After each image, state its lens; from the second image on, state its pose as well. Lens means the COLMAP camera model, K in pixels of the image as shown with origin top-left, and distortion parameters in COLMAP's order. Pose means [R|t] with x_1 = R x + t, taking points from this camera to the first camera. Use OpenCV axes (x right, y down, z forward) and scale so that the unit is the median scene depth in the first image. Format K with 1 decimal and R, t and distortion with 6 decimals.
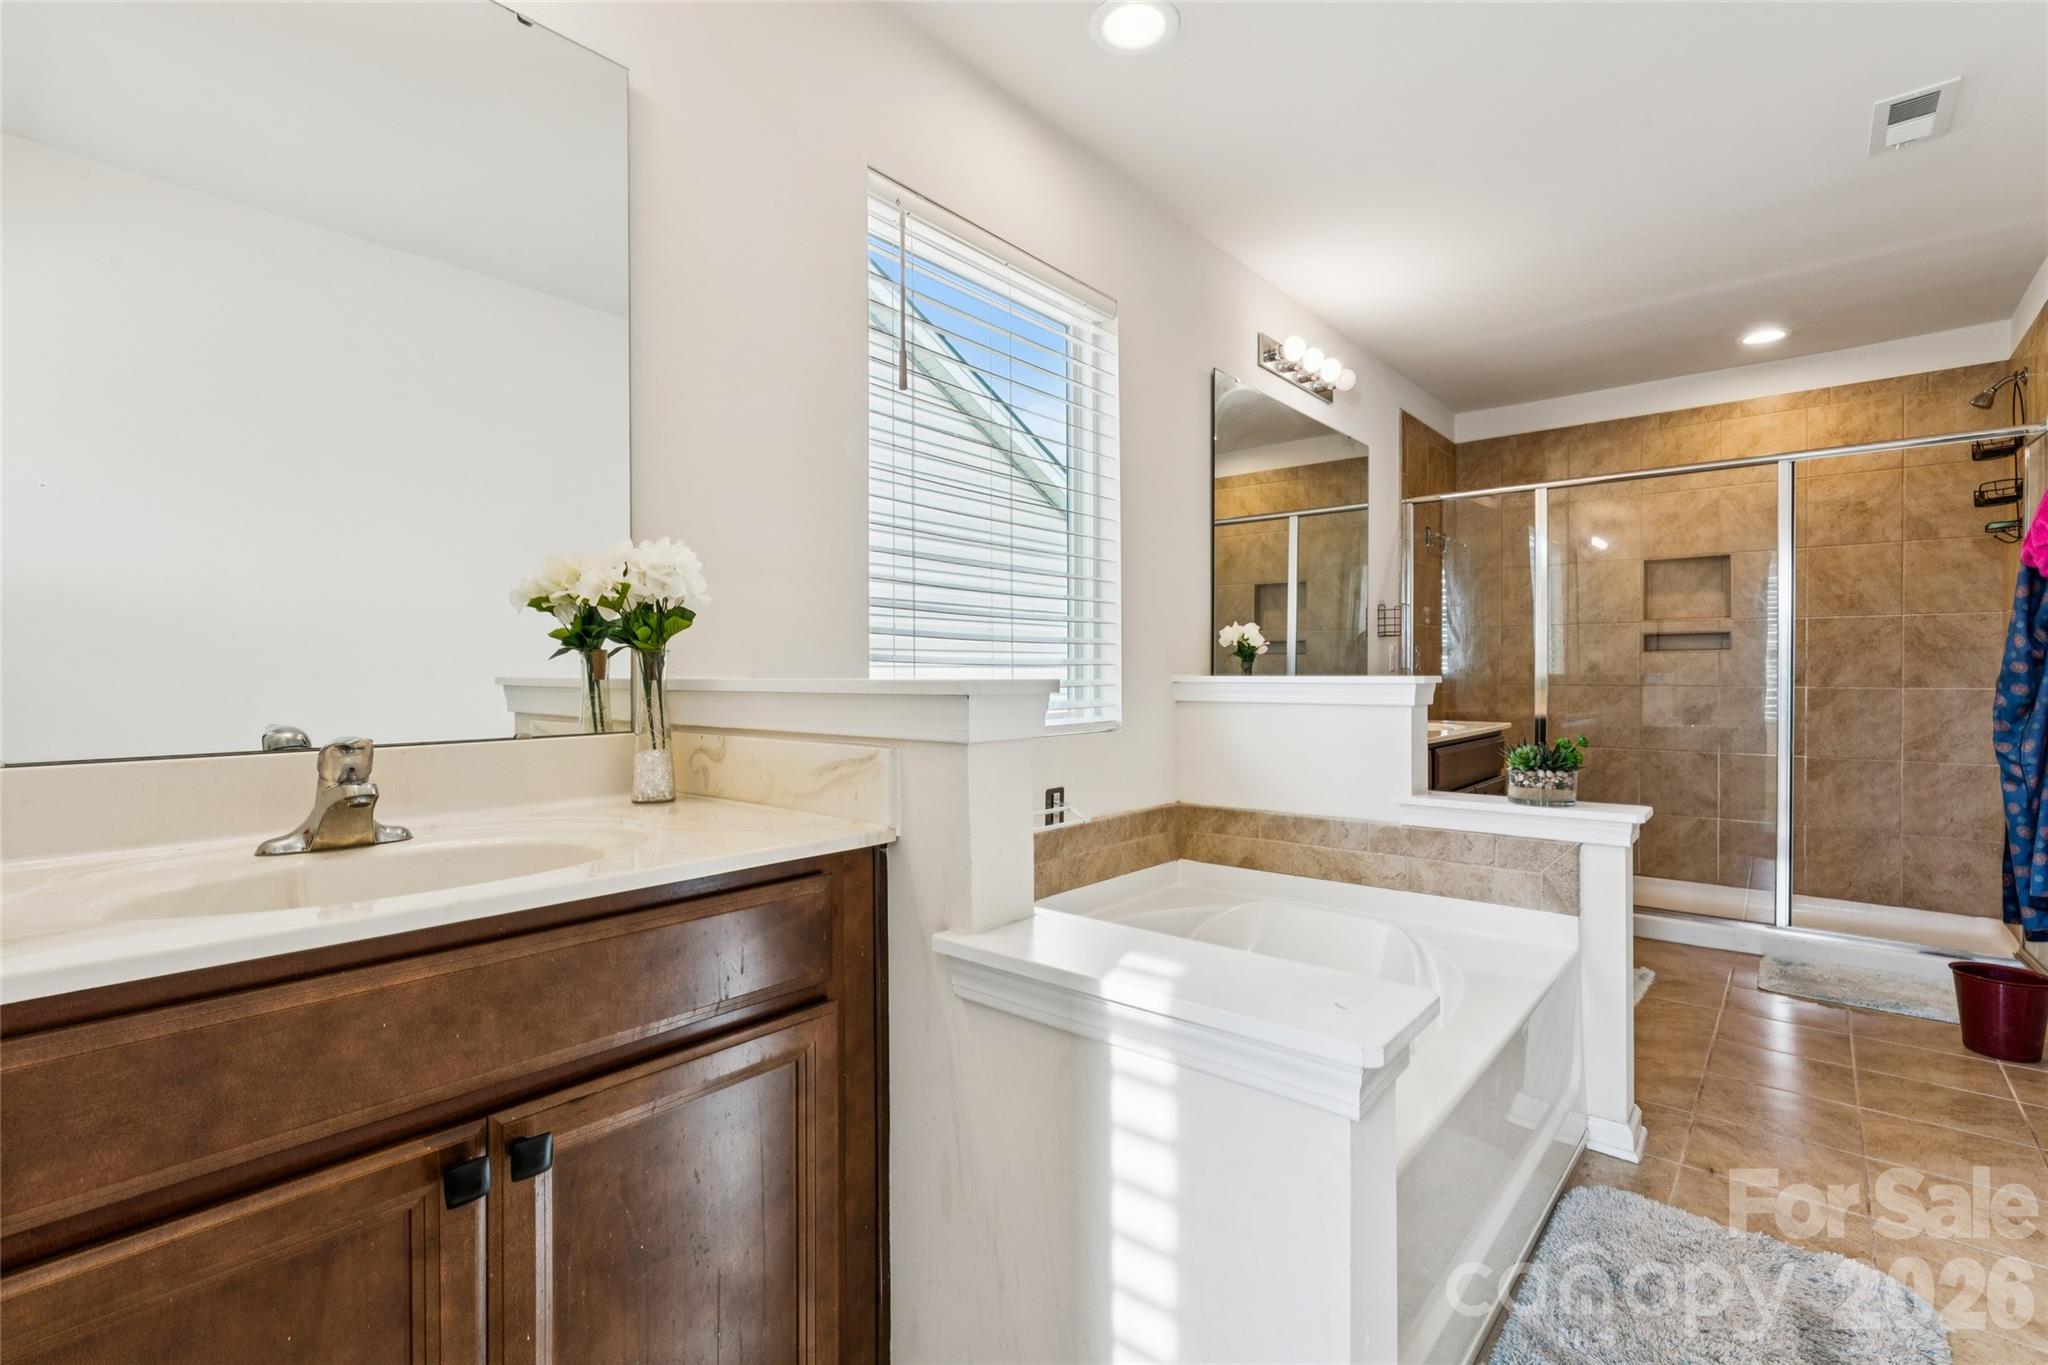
lens RADIAL K [[931.4, 0, 1023.4], [0, 931.4, 681.9], [0, 0, 1]] dist [-0.001720, 0.000784]
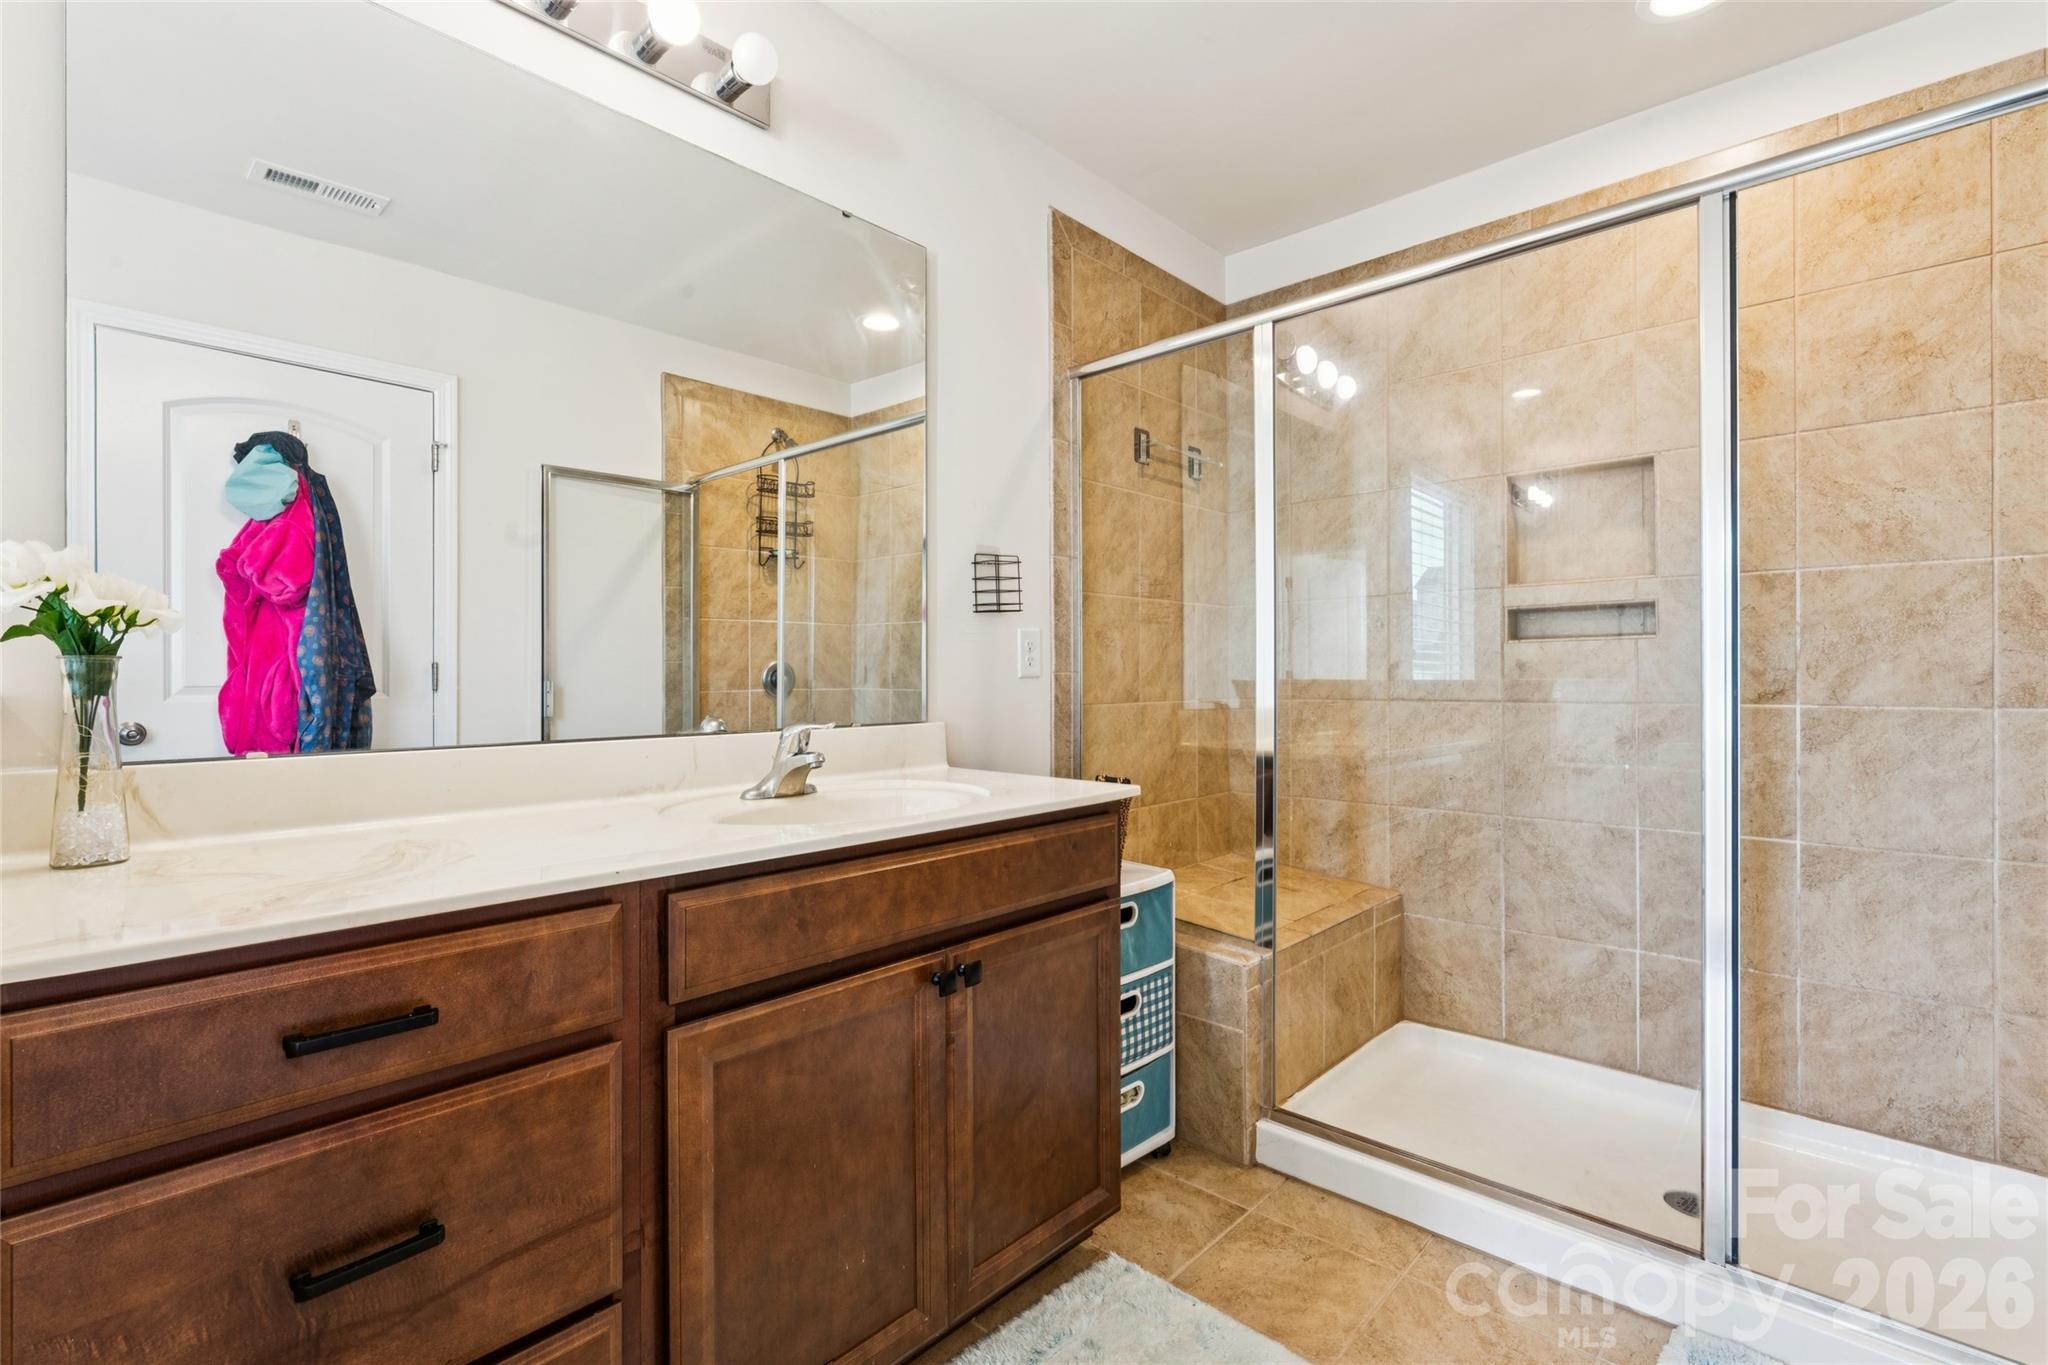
lens RADIAL K [[931.4, 0, 1028.5], [0, 931.4, 677.9], [0, 0, 1]] dist [-0.001720, 0.000784]
pose [[0.998801, -0.002914, -0.048875, 0.449157], [0.002523, 0.999964, -0.008062, -0.006699], [0.048897, 0.007929, 0.998772, 0.474356]]
